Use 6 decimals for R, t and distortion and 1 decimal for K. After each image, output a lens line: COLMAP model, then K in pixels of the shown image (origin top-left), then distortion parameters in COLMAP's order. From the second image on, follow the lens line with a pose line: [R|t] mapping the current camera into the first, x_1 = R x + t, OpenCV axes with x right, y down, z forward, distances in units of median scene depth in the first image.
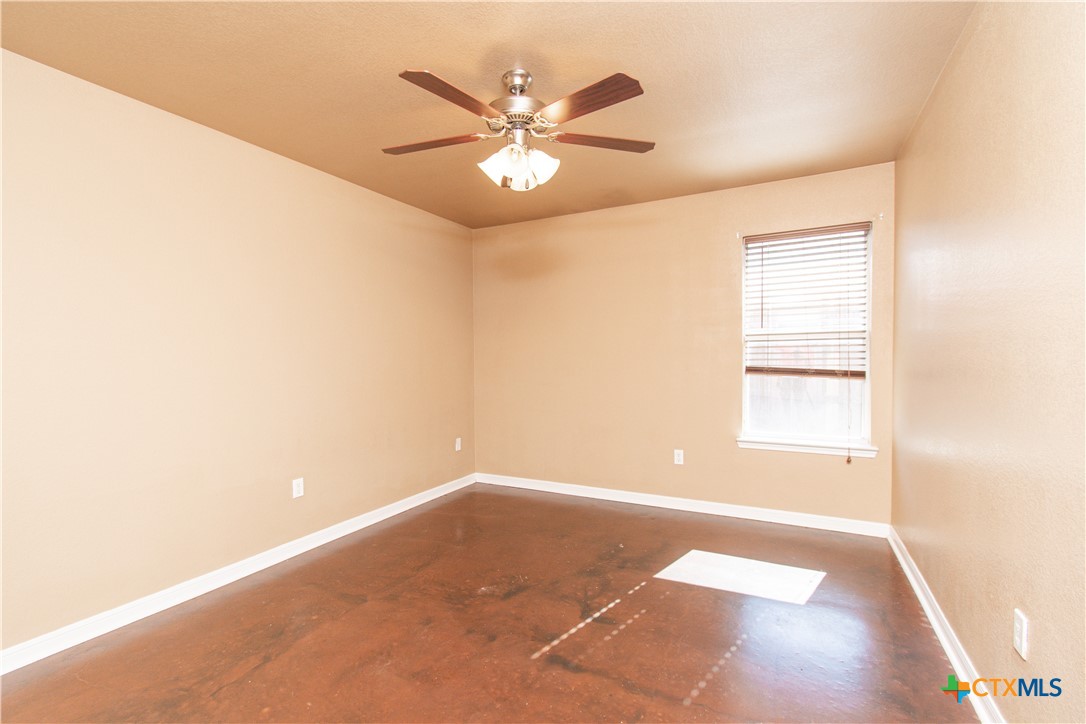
lens RADIAL K [[449.8, 0, 542.5], [0, 449.8, 367.1], [0, 0, 1]] dist [-0.000111, -0.000004]
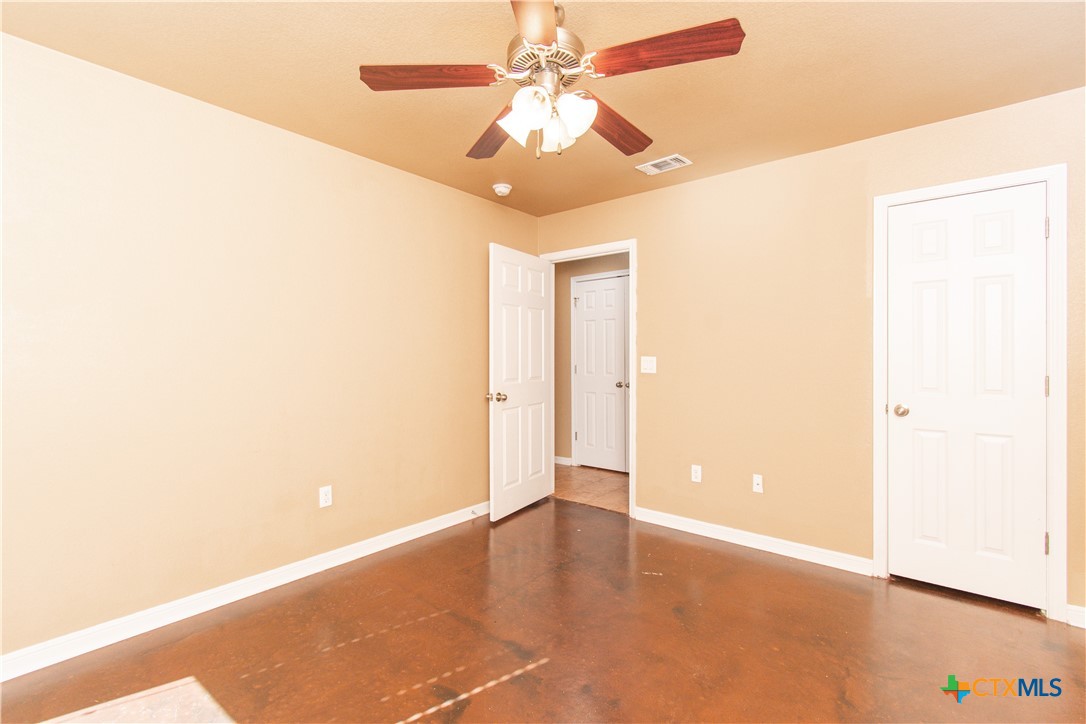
lens RADIAL K [[506.9, 0, 525.5], [0, 506.9, 359.4], [0, 0, 1]] dist [-0.000704, 0.000019]
pose [[-0.971030, 0.009125, 0.238783, -0.143522], [0.014902, 0.999638, 0.022400, -0.027127], [-0.238493, 0.025309, -0.970814, 1.195422]]
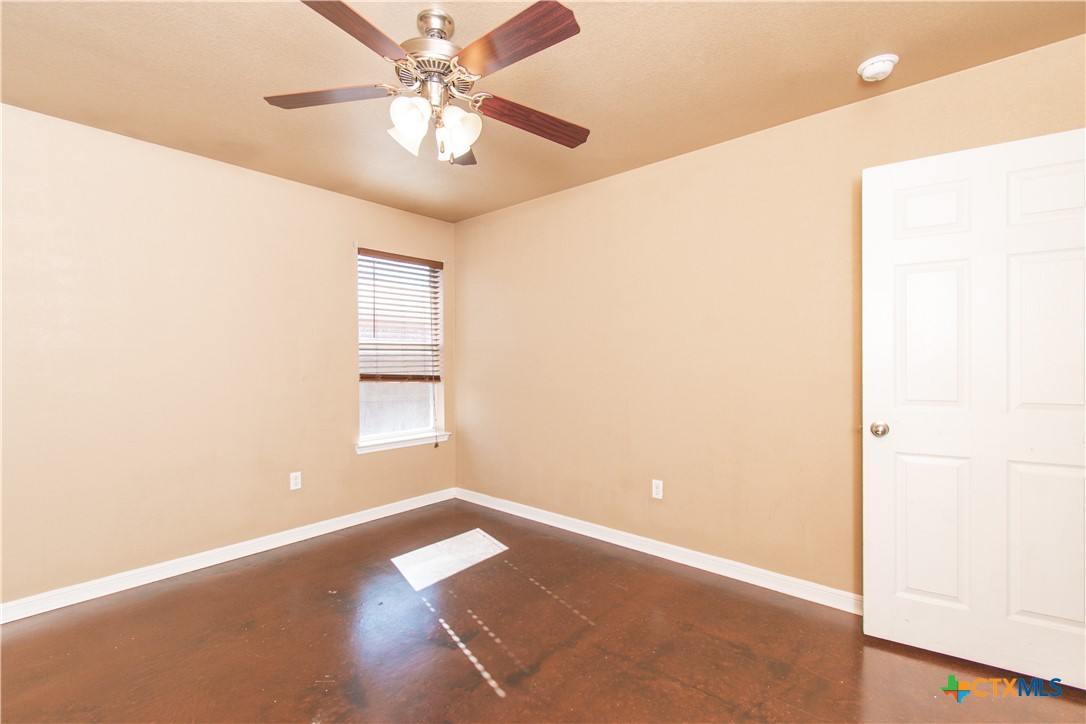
lens RADIAL K [[465.9, 0, 520.4], [0, 465.9, 366.9], [0, 0, 1]] dist [0.001941, 0.000131]
pose [[0.282170, -0.005368, 0.959349, -0.520706], [0.025010, 0.999686, -0.001763, -0.007691], [-0.959038, 0.024491, 0.282215, 0.391876]]
